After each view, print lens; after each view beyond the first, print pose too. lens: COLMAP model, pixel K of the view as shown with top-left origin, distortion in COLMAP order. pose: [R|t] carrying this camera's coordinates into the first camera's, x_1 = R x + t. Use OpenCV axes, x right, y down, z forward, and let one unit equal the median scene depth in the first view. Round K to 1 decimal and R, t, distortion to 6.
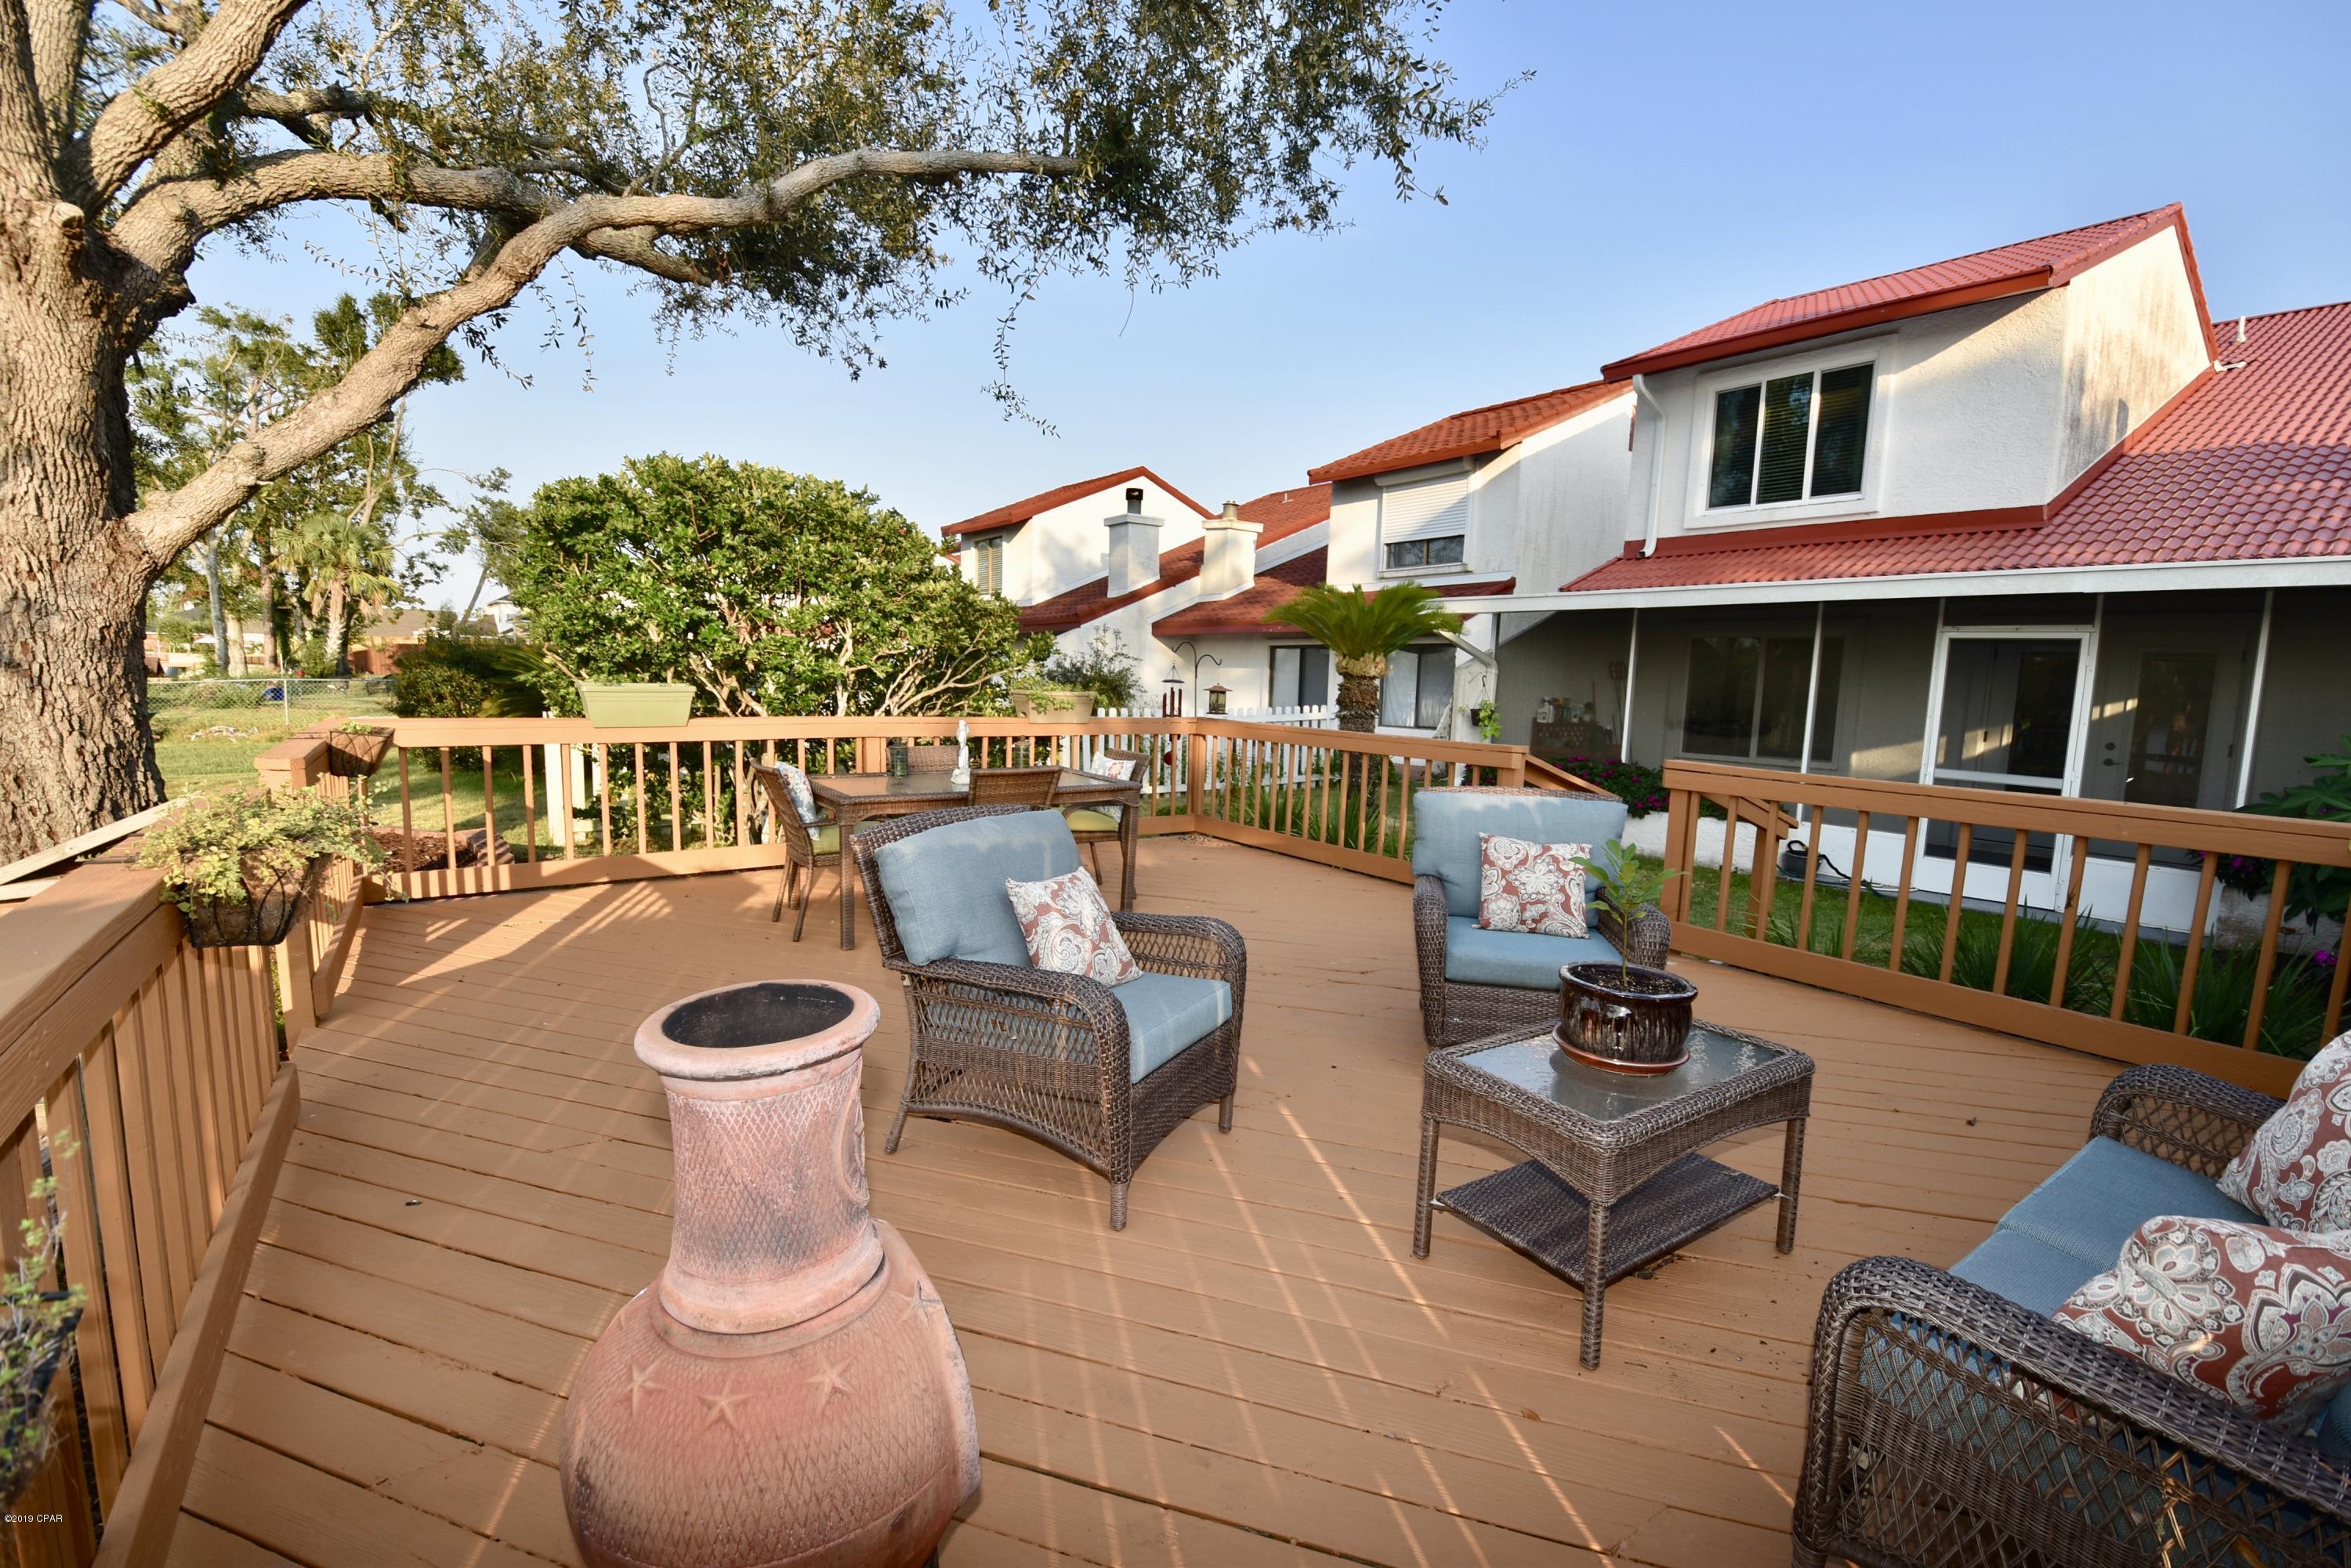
lens RADIAL K [[1029.0, 0, 1177.4], [0, 1029.0, 808.7], [0, 0, 1]] dist [0.003515, -0.014273]
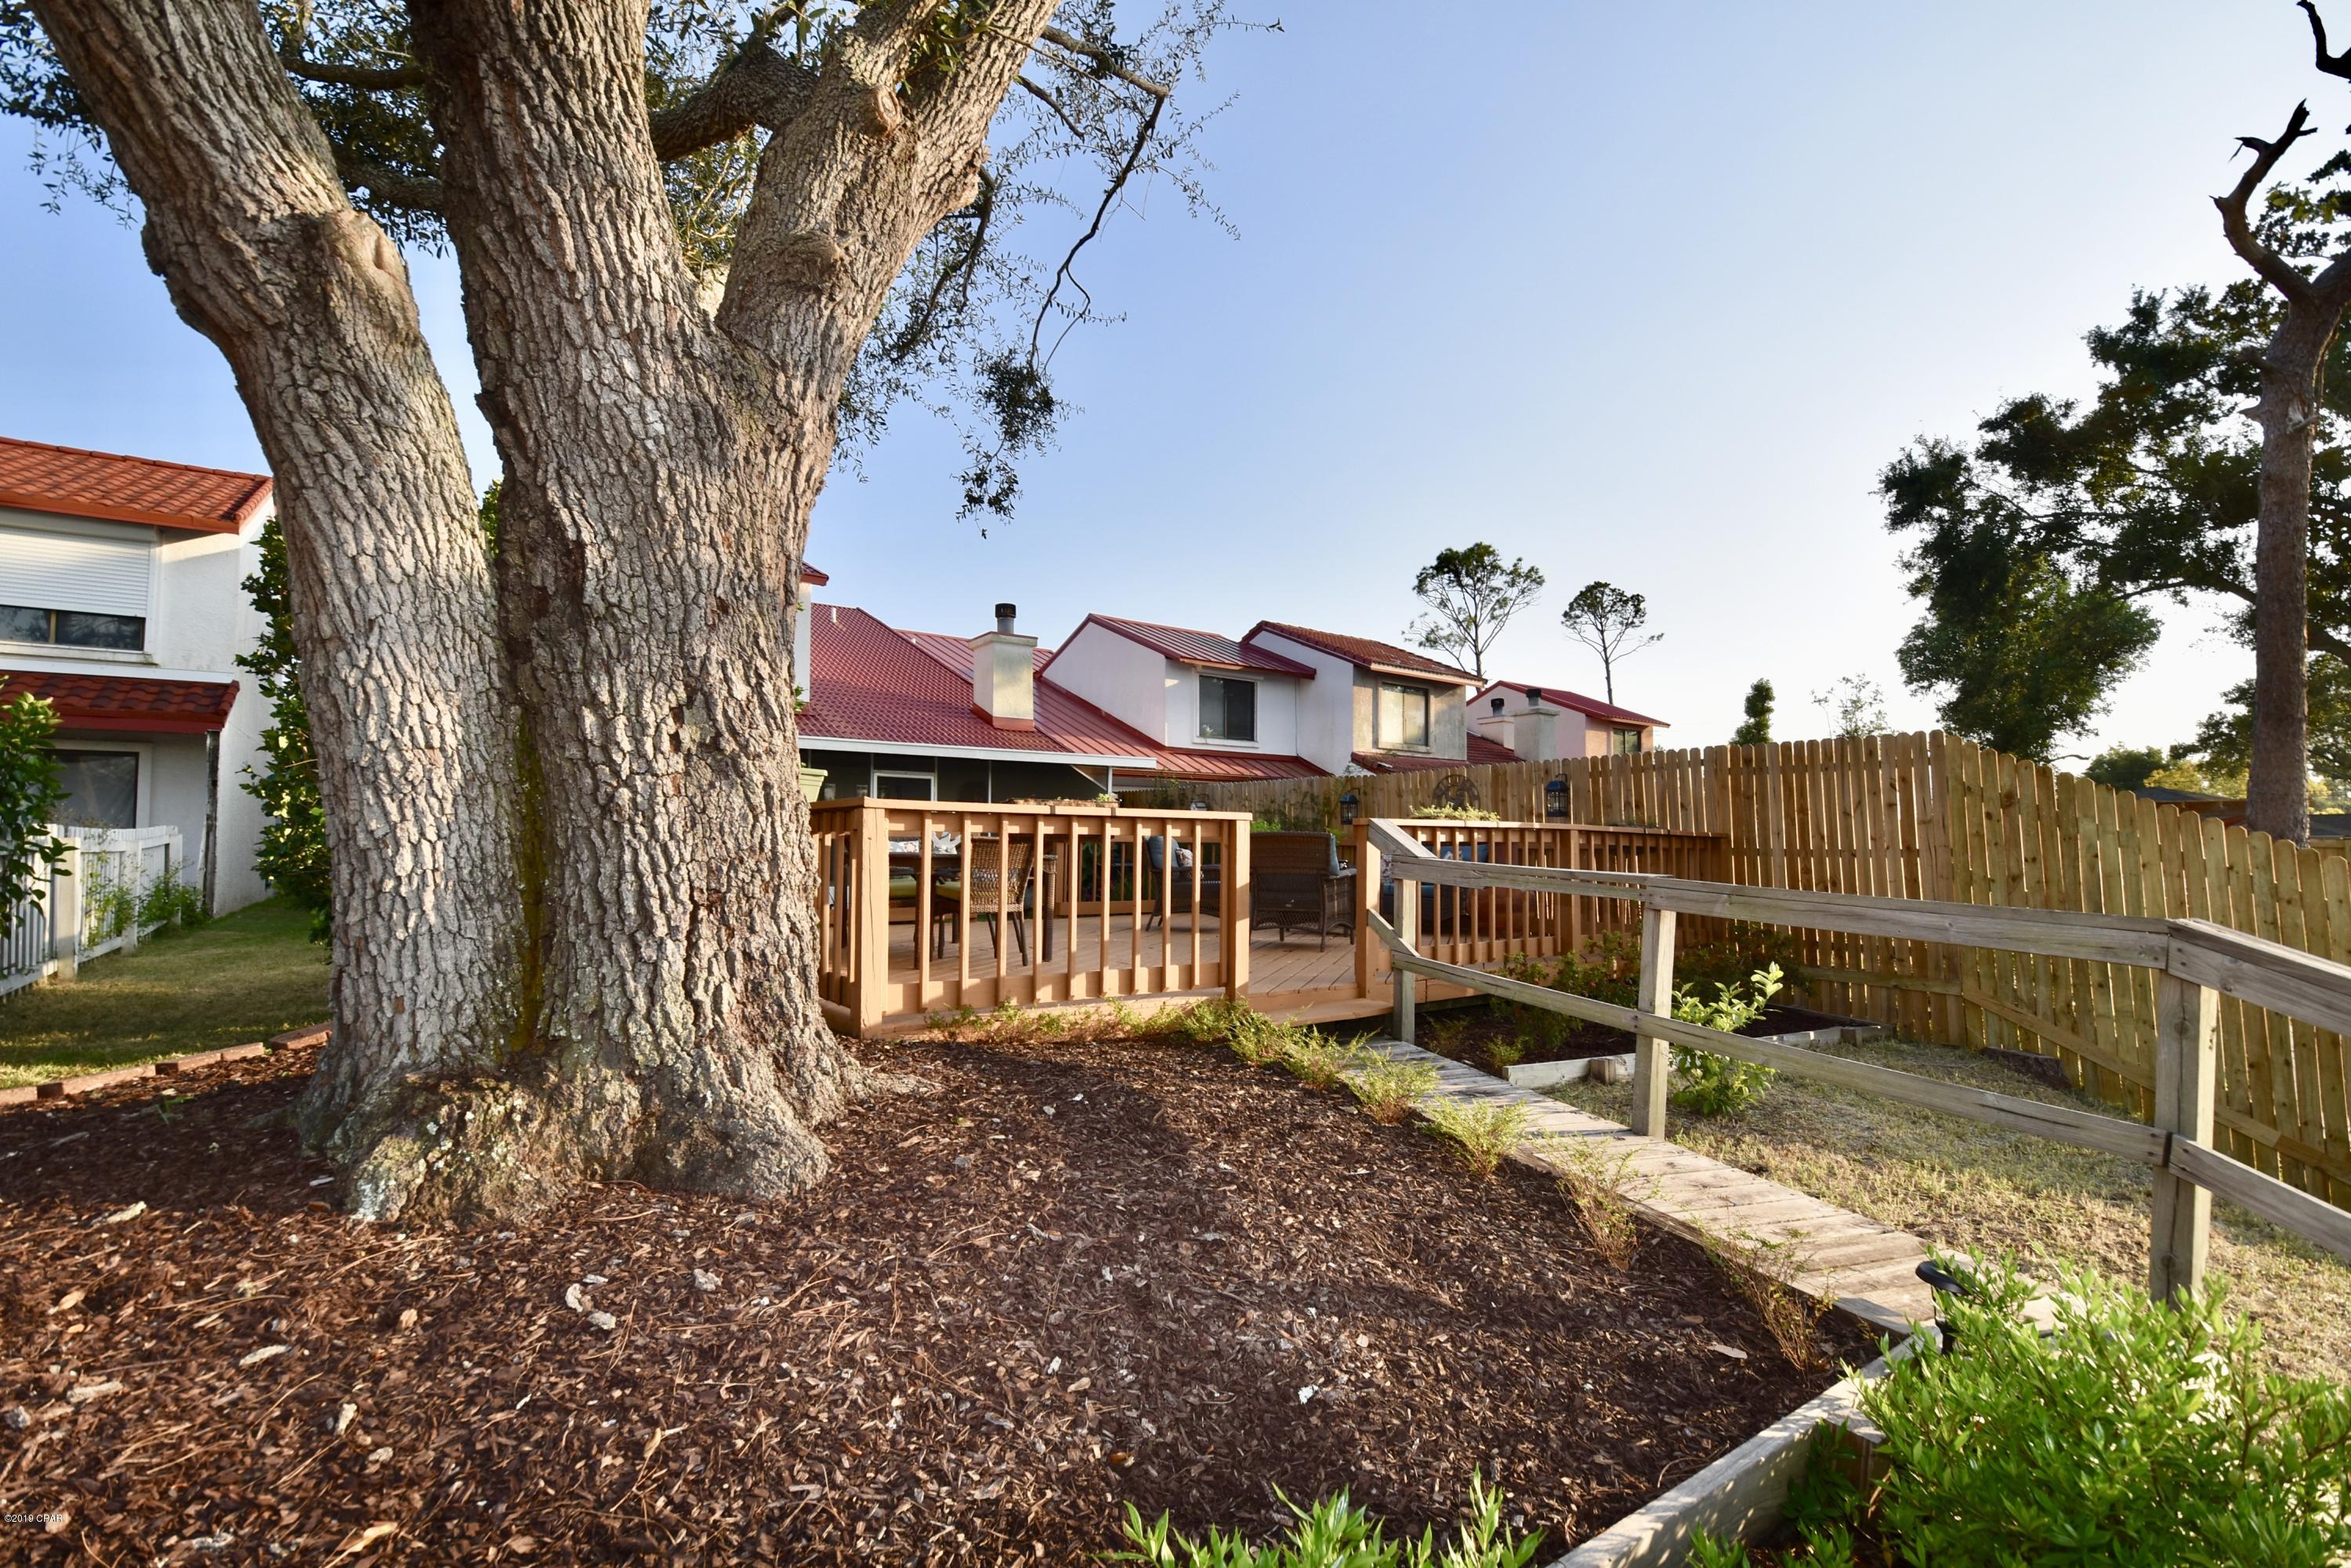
lens RADIAL K [[1029.0, 0, 1169.4], [0, 1029.0, 793.9], [0, 0, 1]] dist [0.003515, -0.014273]
pose [[-0.012801, 0.023975, 0.999631, -0.795663], [0.126635, 0.991702, -0.022164, -0.019527], [-0.991867, 0.126304, -0.015730, 0.371084]]
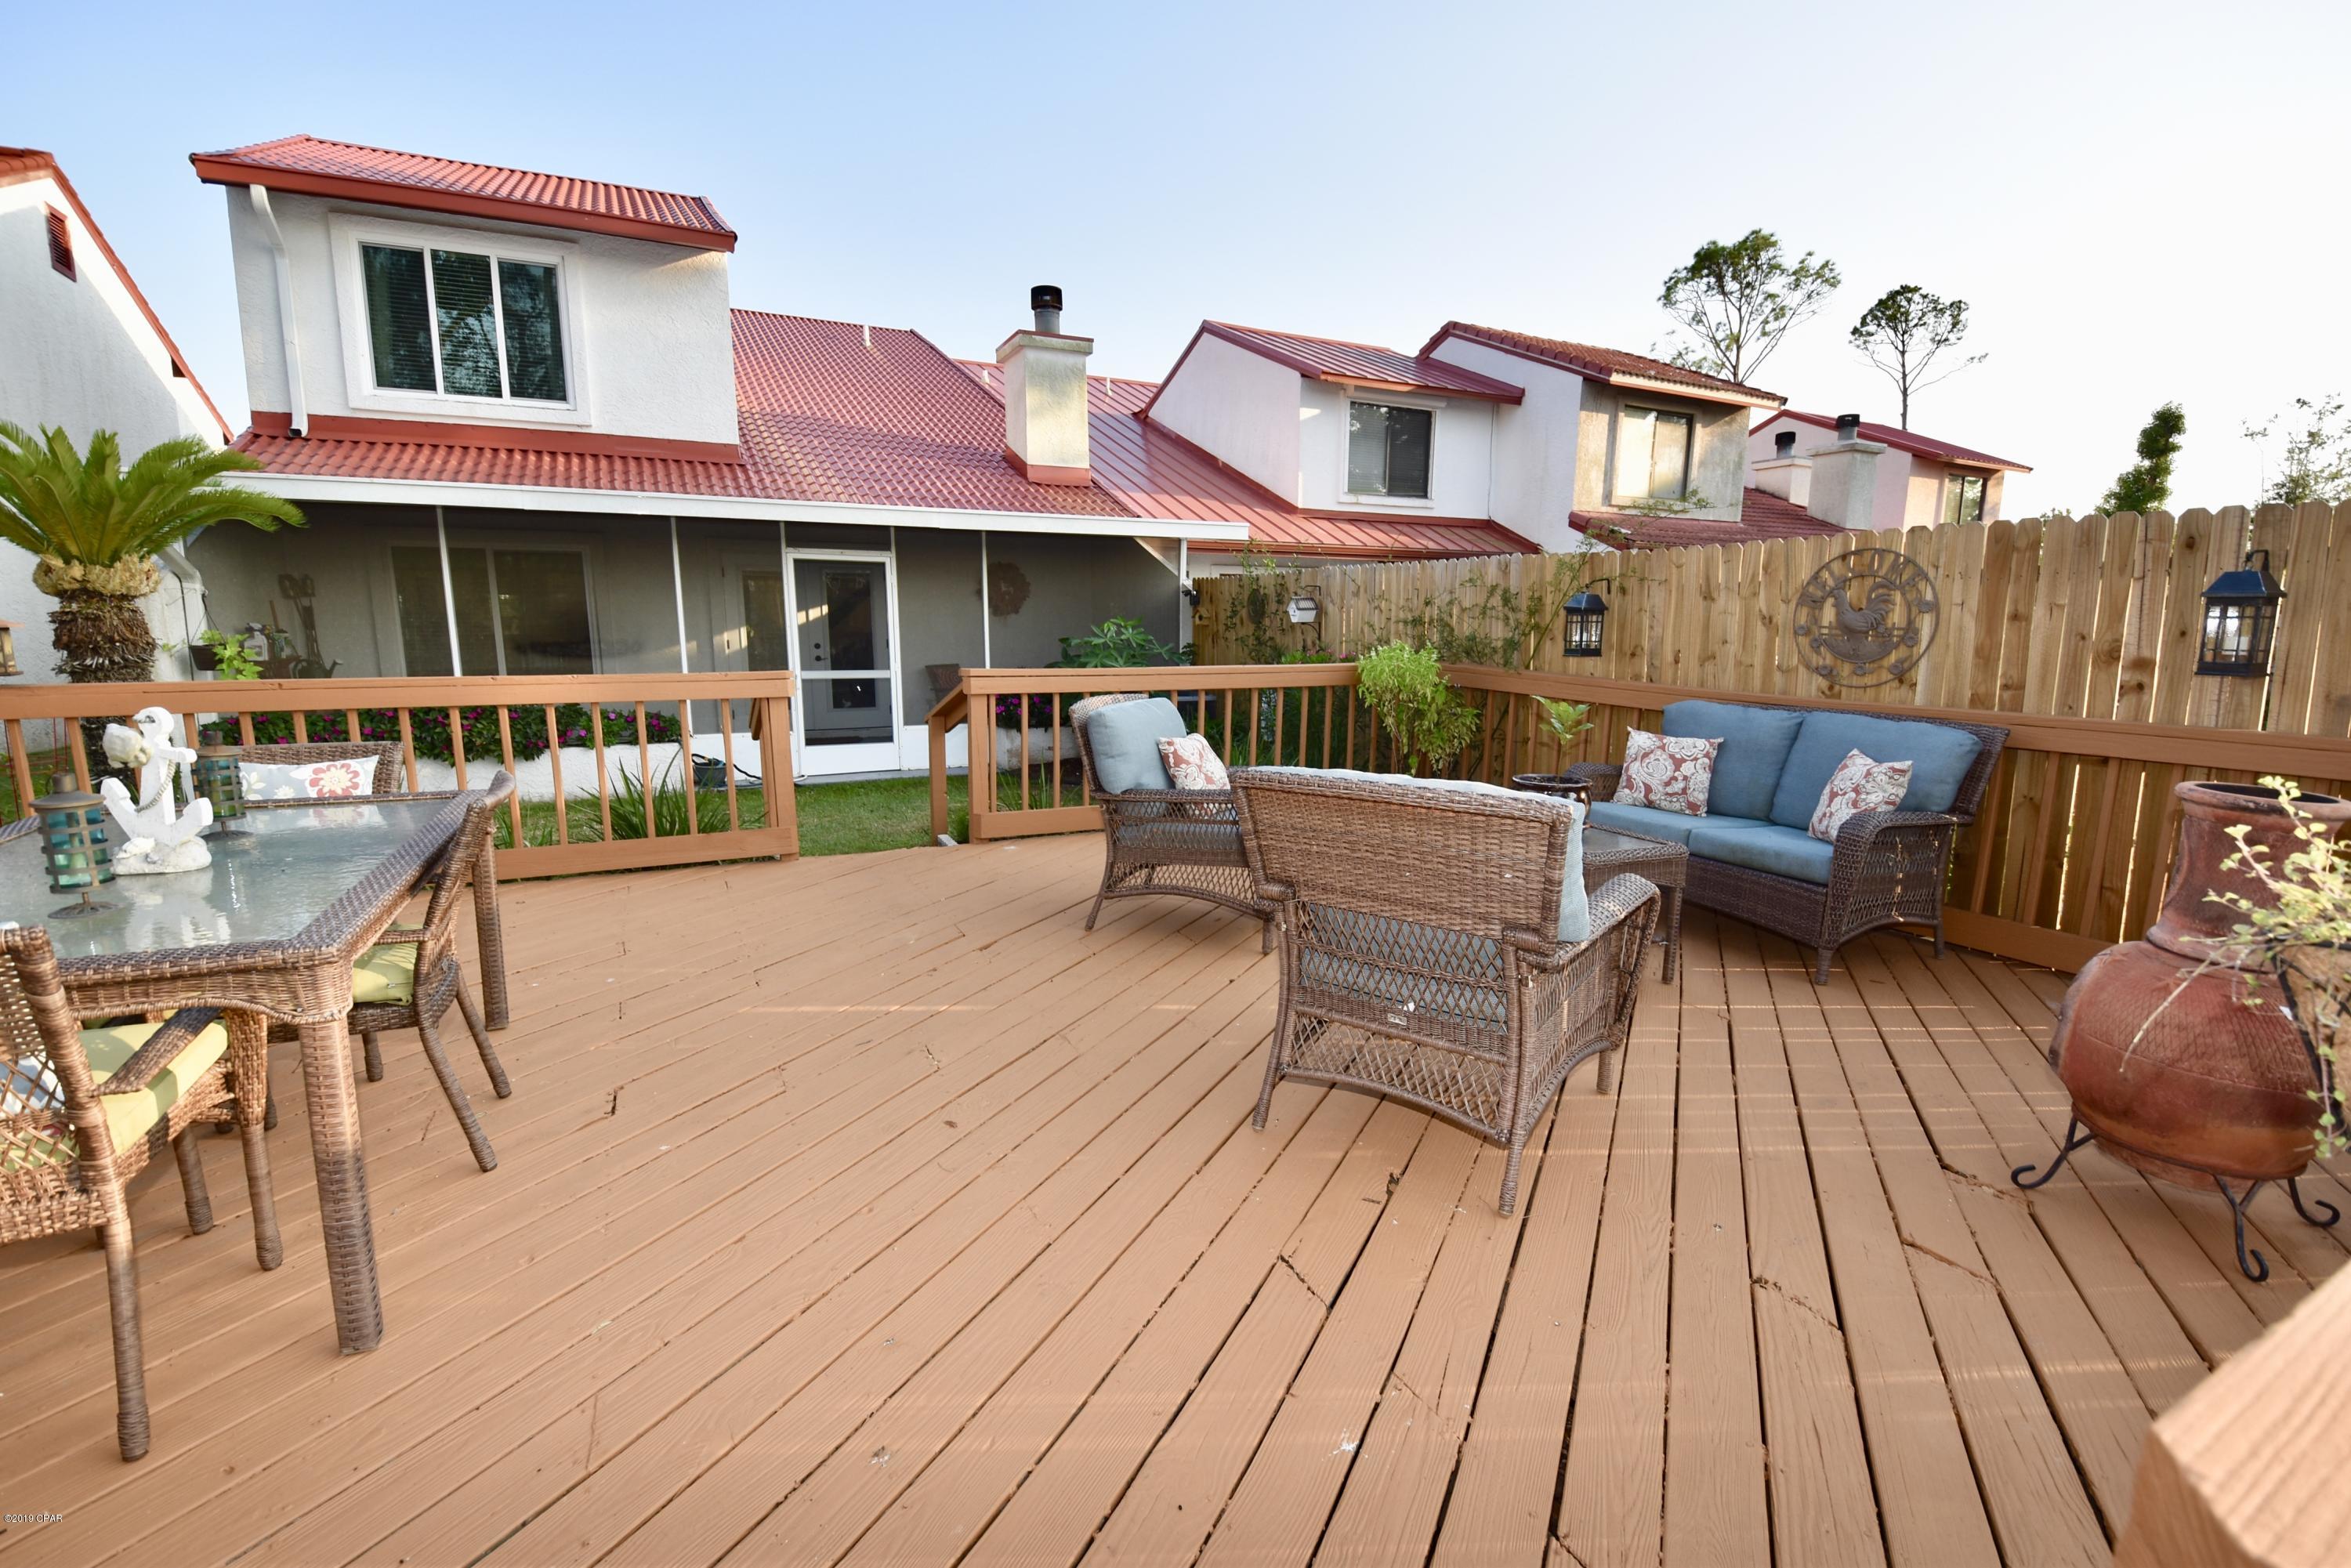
lens RADIAL K [[1029.0, 0, 1180.0], [0, 1029.0, 802.0], [0, 0, 1]] dist [0.003515, -0.014273]
pose [[0.151576, -0.198067, 0.968398, -0.264072], [0.129143, 0.975288, 0.179263, -0.035351], [-0.979973, 0.097890, 0.173409, 0.285806]]
